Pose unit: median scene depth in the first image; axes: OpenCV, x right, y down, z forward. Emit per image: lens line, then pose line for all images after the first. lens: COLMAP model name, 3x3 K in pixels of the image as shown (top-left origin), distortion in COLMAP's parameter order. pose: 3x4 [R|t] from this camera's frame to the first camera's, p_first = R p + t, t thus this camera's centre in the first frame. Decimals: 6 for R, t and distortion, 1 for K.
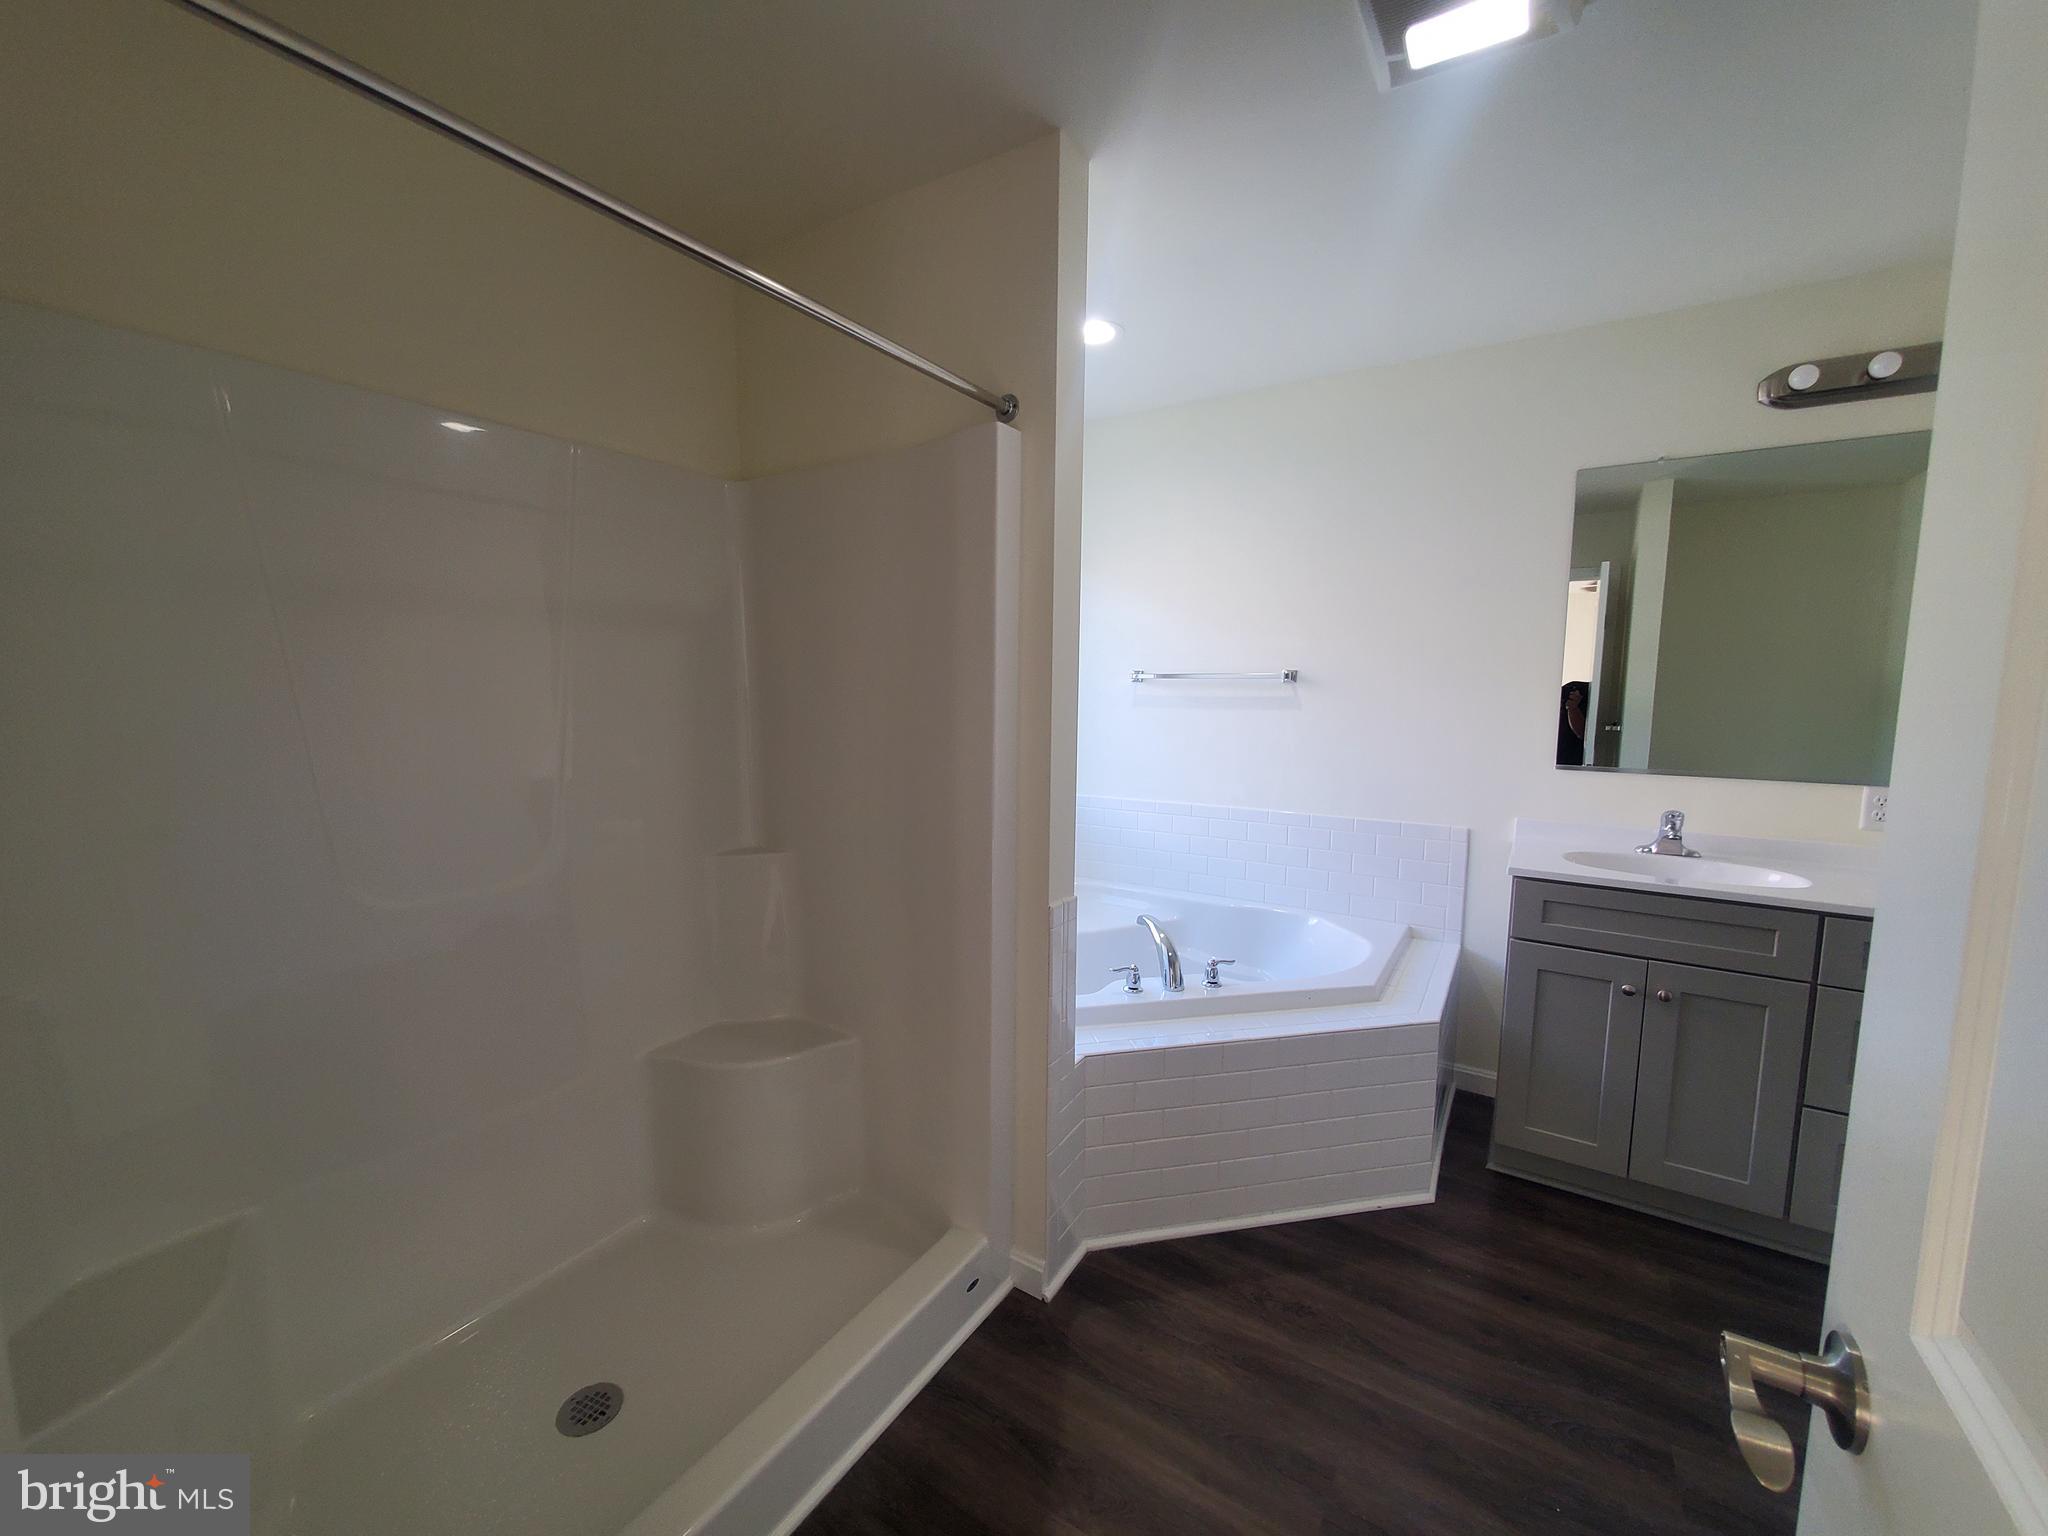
lens RADIAL K [[808.9, 0, 1023.5], [0, 808.9, 772.6], [0, 0, 1]] dist [0.002242, -0.002751]
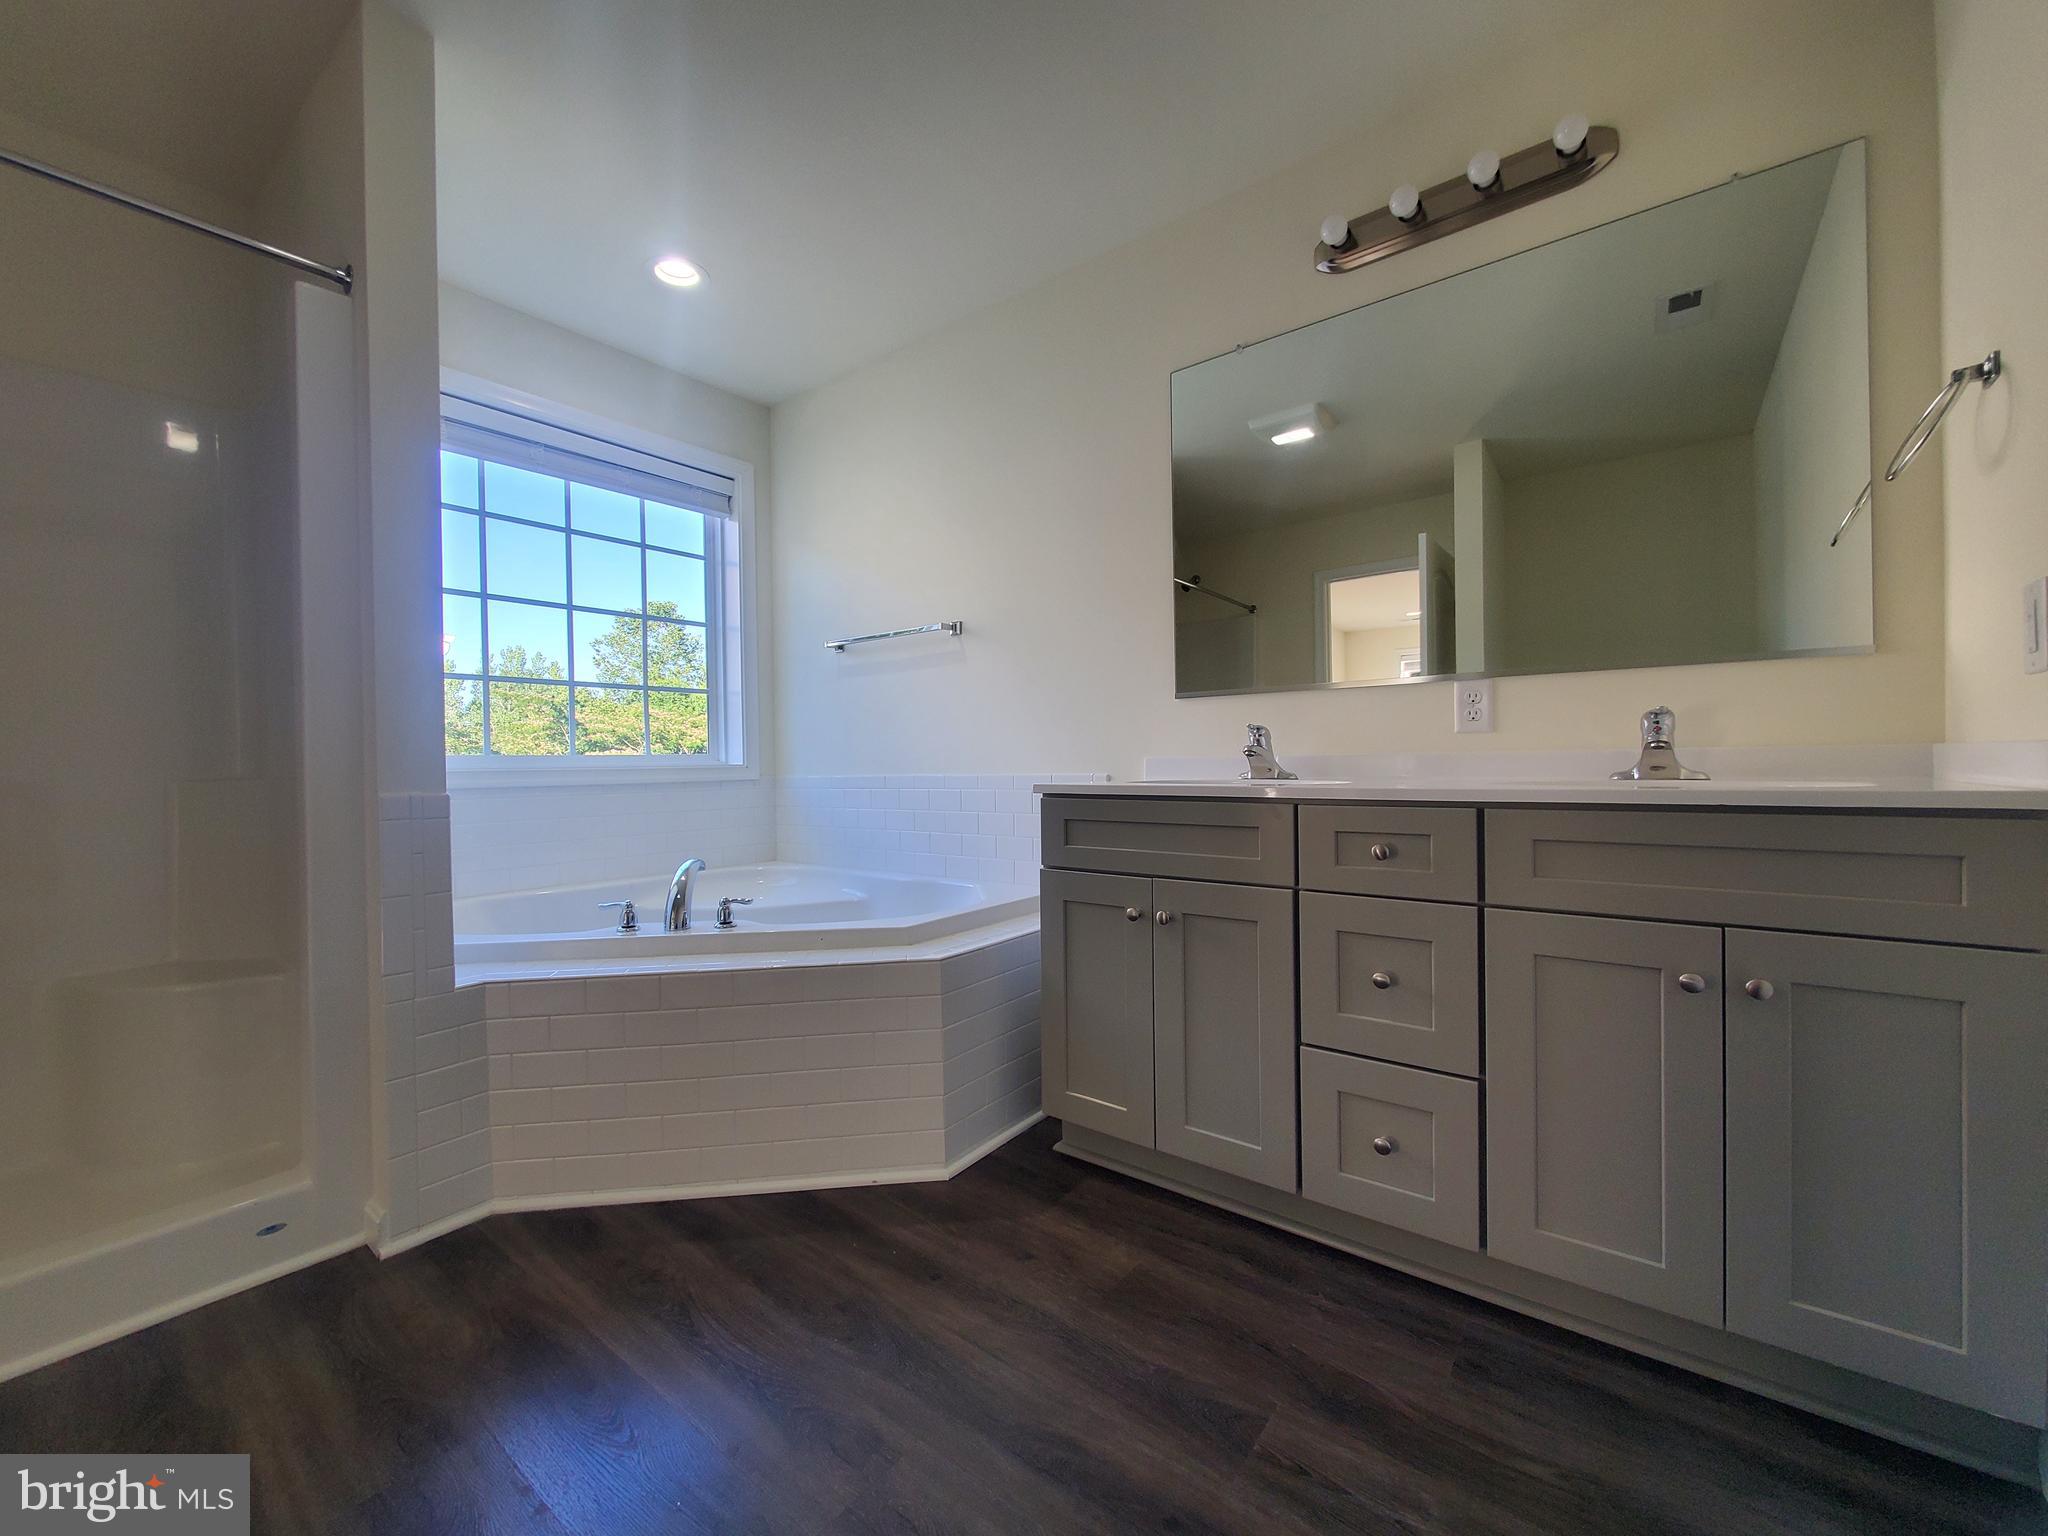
lens RADIAL K [[808.9, 0, 1023.0], [0, 808.9, 763.7], [0, 0, 1]] dist [0.002242, -0.002751]
pose [[0.994993, -0.025779, -0.096568, 0.703046], [0.015566, 0.994344, -0.105063, 0.194927], [0.098730, 0.103034, 0.989766, 0.130148]]
